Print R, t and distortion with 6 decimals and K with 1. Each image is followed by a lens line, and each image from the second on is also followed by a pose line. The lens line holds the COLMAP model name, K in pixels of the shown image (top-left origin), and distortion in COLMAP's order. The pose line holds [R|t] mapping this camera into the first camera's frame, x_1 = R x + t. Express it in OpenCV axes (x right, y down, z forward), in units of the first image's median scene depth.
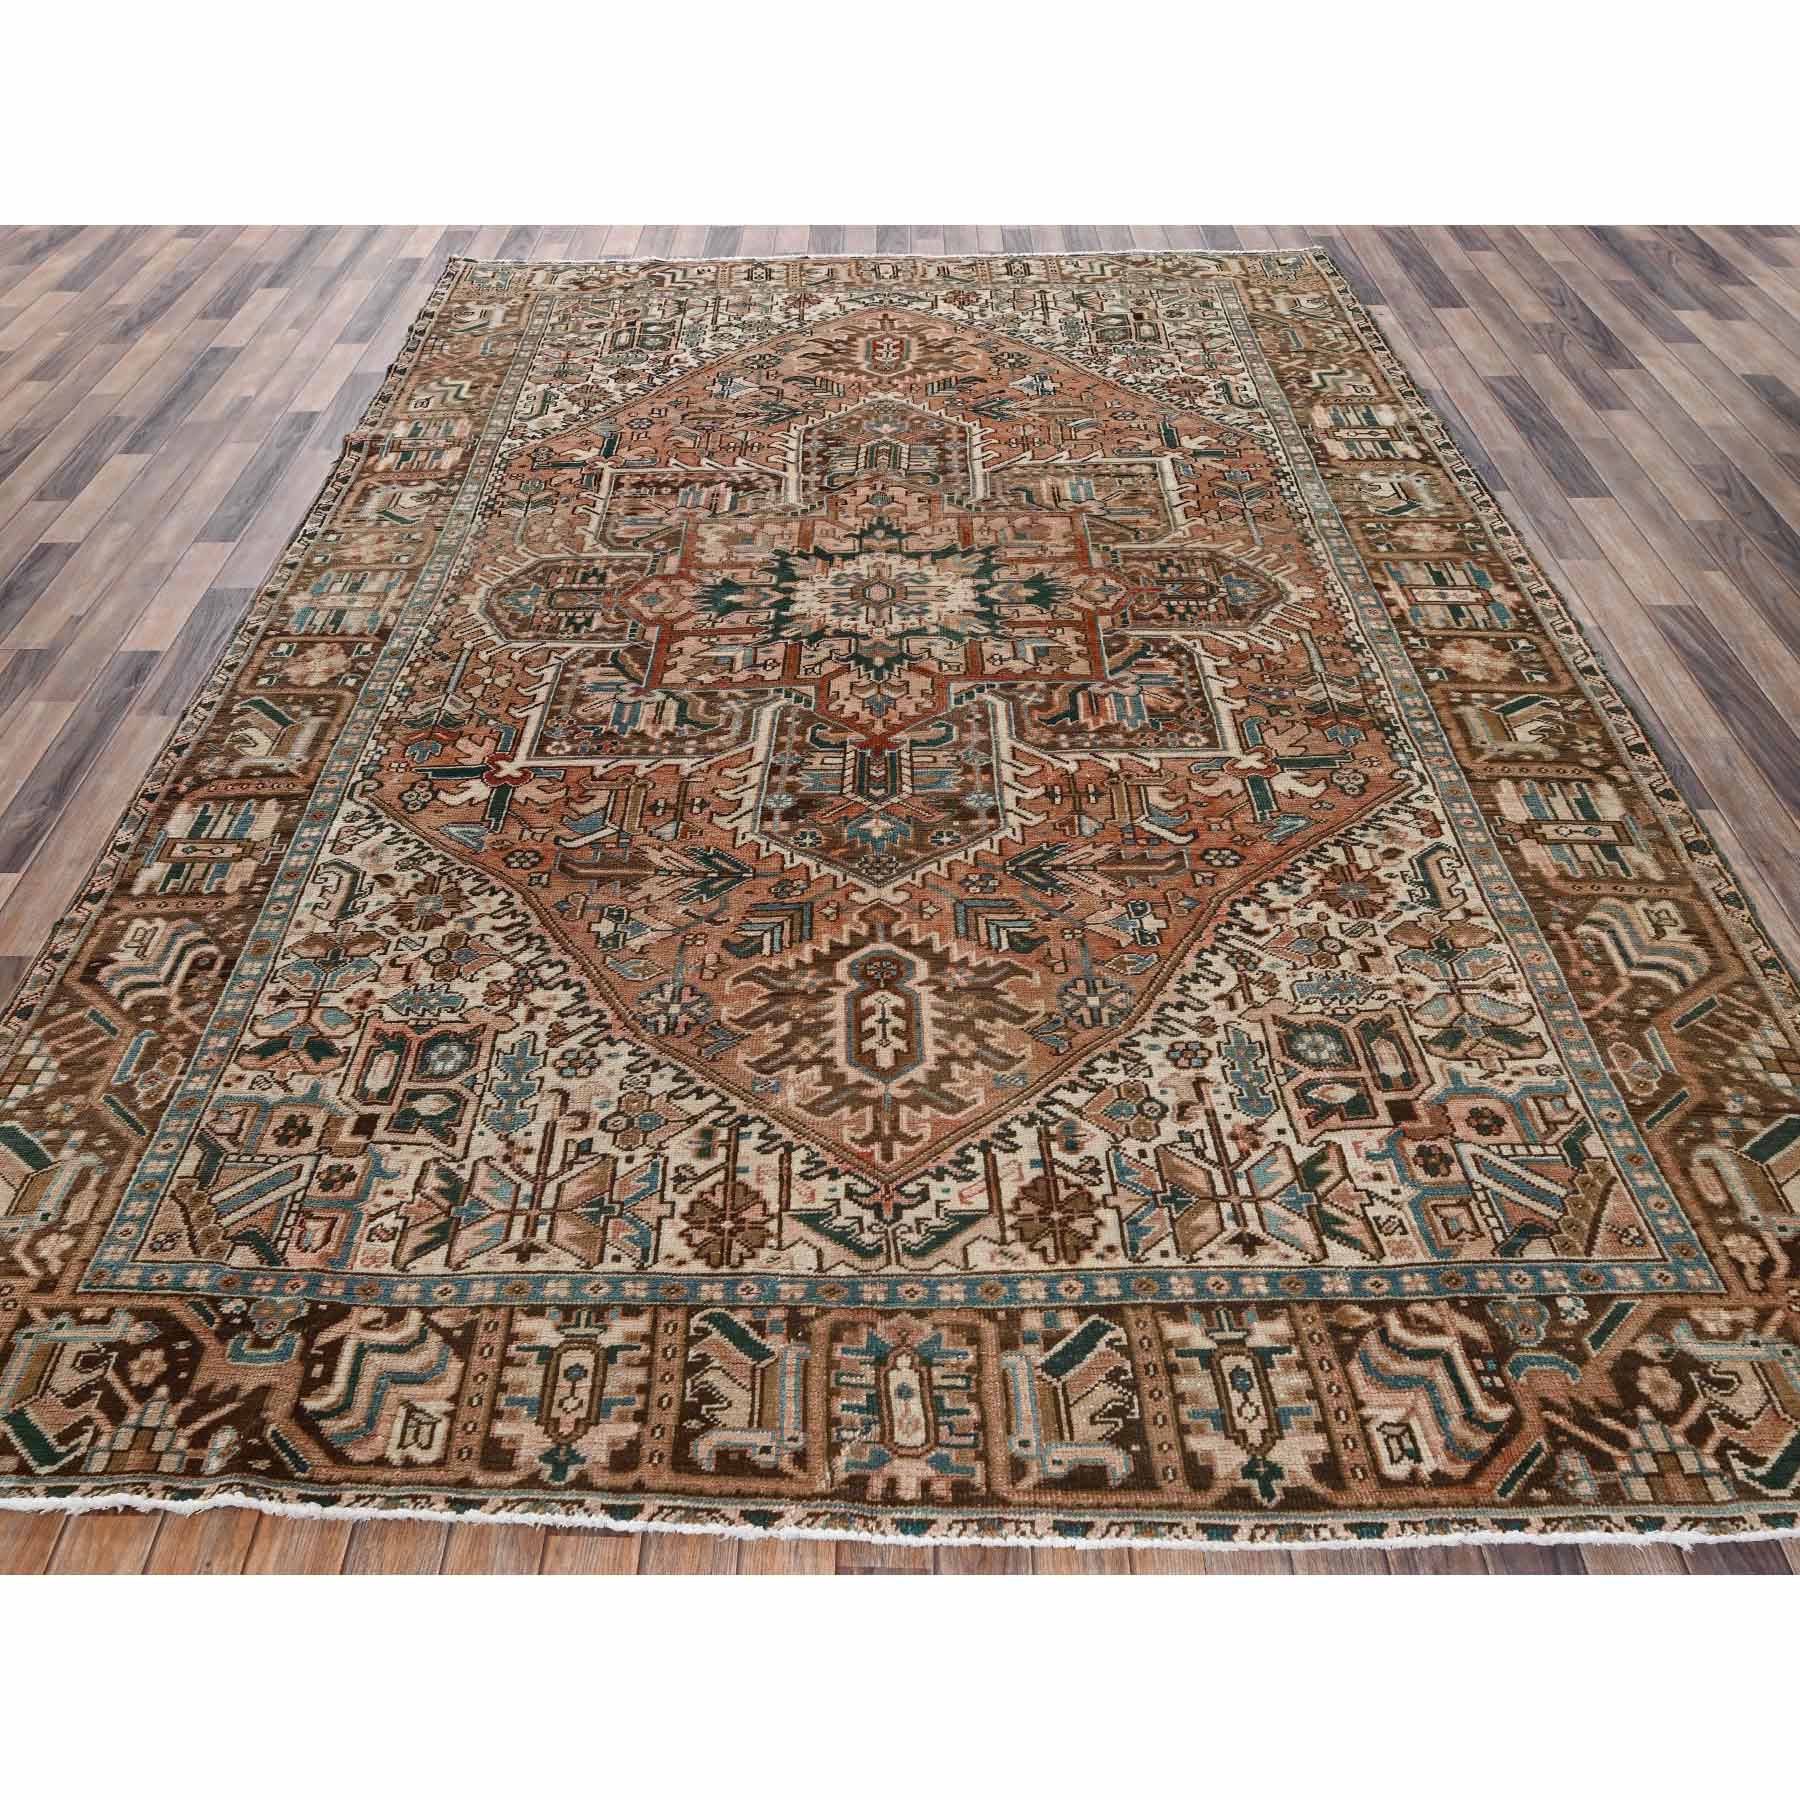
lens RADIAL K [[1364.5, 0, 900.0], [0, 1364.5, 900.0], [0, 0, 1]] dist [0.000559, 0.003075]
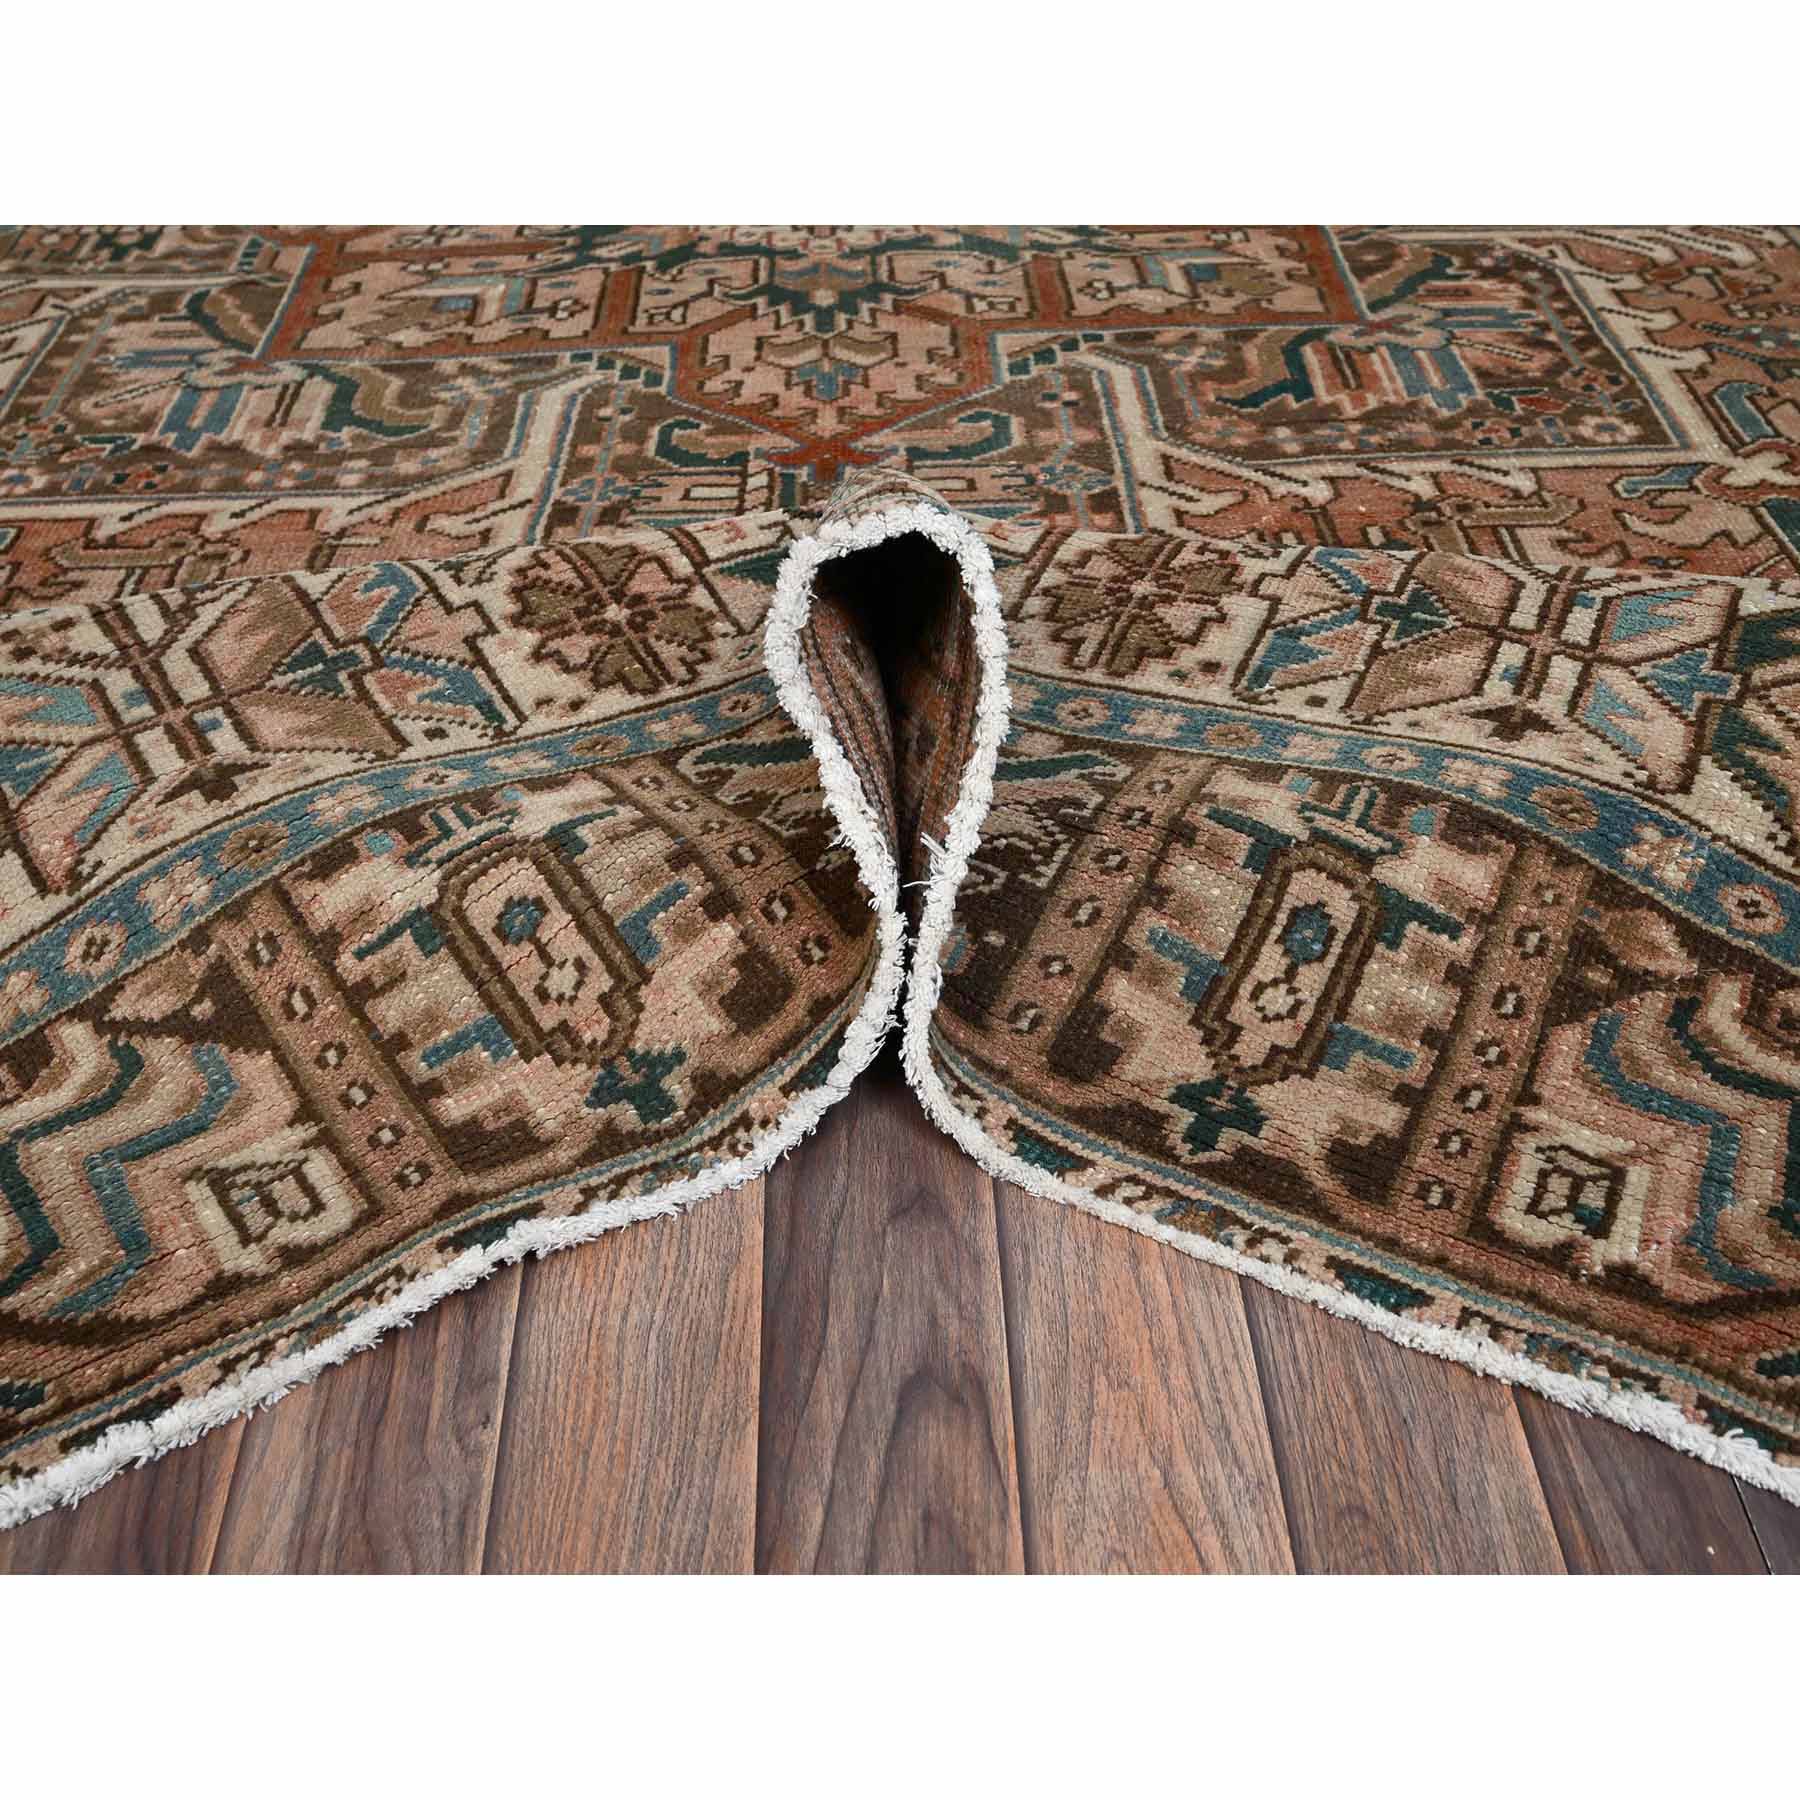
lens RADIAL K [[1894.6, 0, 929.8], [0, 1894.6, 900.1], [0, 0, 1]] dist [-0.001014, -0.001361]
pose [[0.999083, -0.028605, 0.031847, -0.007534], [0.029712, 0.998951, -0.034845, 0.037333], [-0.030817, 0.035760, 0.998885, 0.465636]]
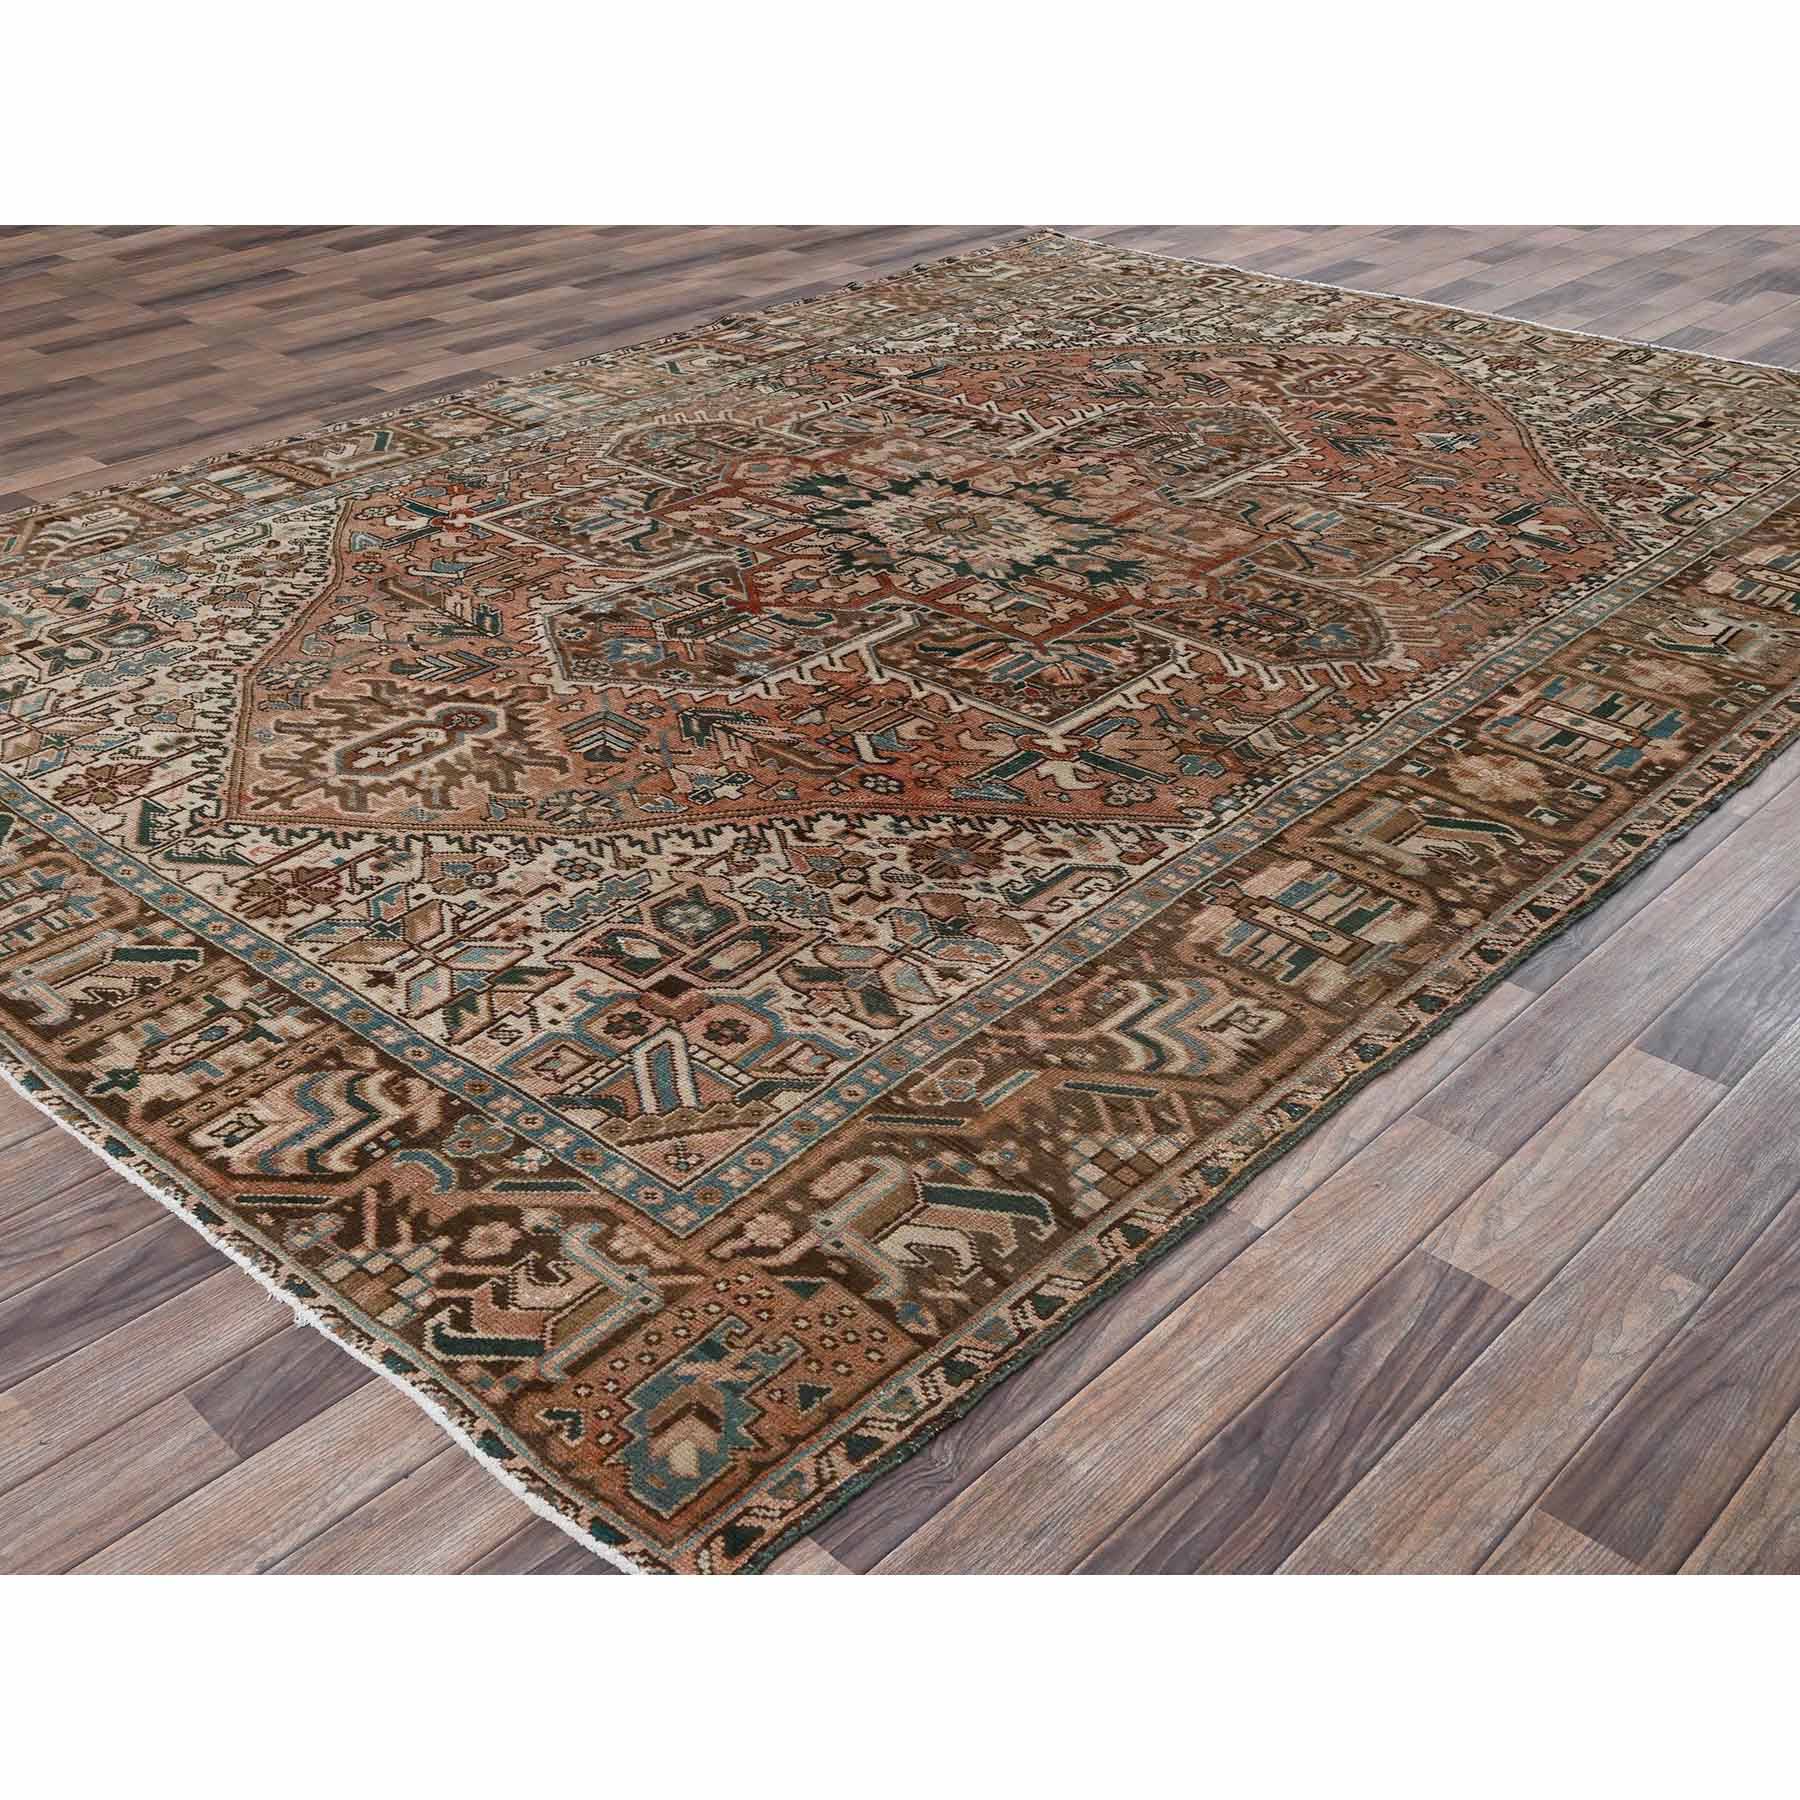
lens RADIAL K [[1988.5, 0, 900.0], [0, 1988.5, 900.0], [0, 0, 1]] dist [0.003098, -0.011965]
pose [[0.738814, 0.347434, -0.577446, 0.887111], [-0.474666, 0.876530, -0.079927, 0.109869], [0.478379, 0.333145, 0.812507, 0.077343]]
